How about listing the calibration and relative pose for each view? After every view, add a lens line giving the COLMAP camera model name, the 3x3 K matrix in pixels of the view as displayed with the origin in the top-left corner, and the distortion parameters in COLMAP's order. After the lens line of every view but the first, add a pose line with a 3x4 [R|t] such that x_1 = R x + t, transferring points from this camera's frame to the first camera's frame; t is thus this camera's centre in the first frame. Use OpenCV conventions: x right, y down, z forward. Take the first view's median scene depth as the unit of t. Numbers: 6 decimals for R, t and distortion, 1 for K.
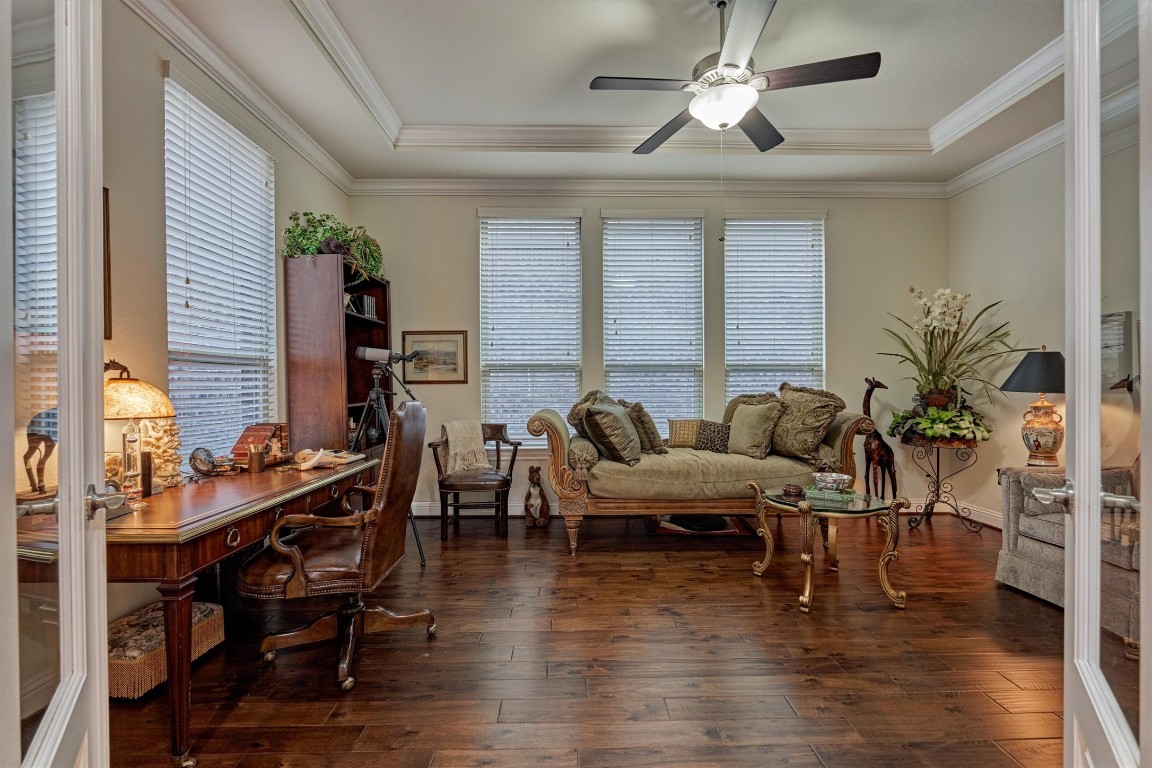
lens RADIAL K [[499.6, 0, 577.3], [0, 499.6, 387.1], [0, 0, 1]] dist [-0.001773, -0.000392]
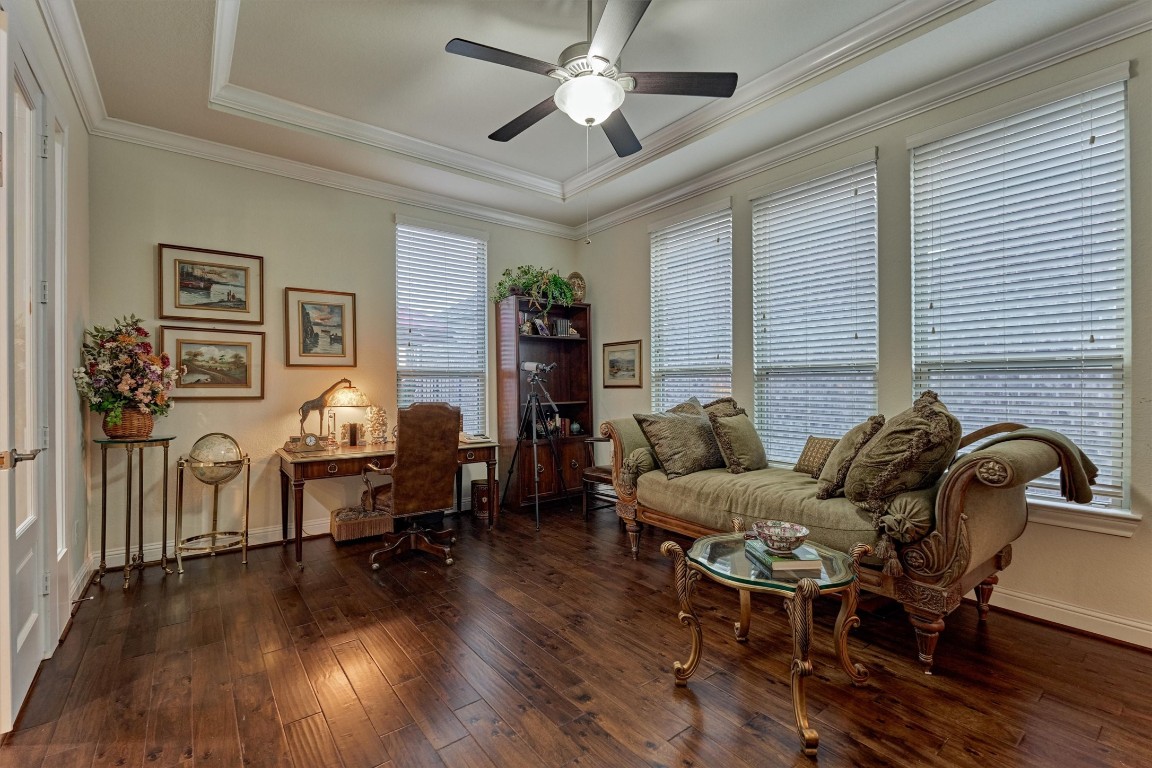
lens RADIAL K [[512.8, 0, 578.2], [0, 512.8, 384.6], [0, 0, 1]] dist [-0.000378, -0.000038]
pose [[0.593961, 0.002571, -0.804490, 0.620332], [-0.005523, 0.999984, -0.000882, -0.013587], [0.804475, 0.004967, 0.593965, 0.233968]]
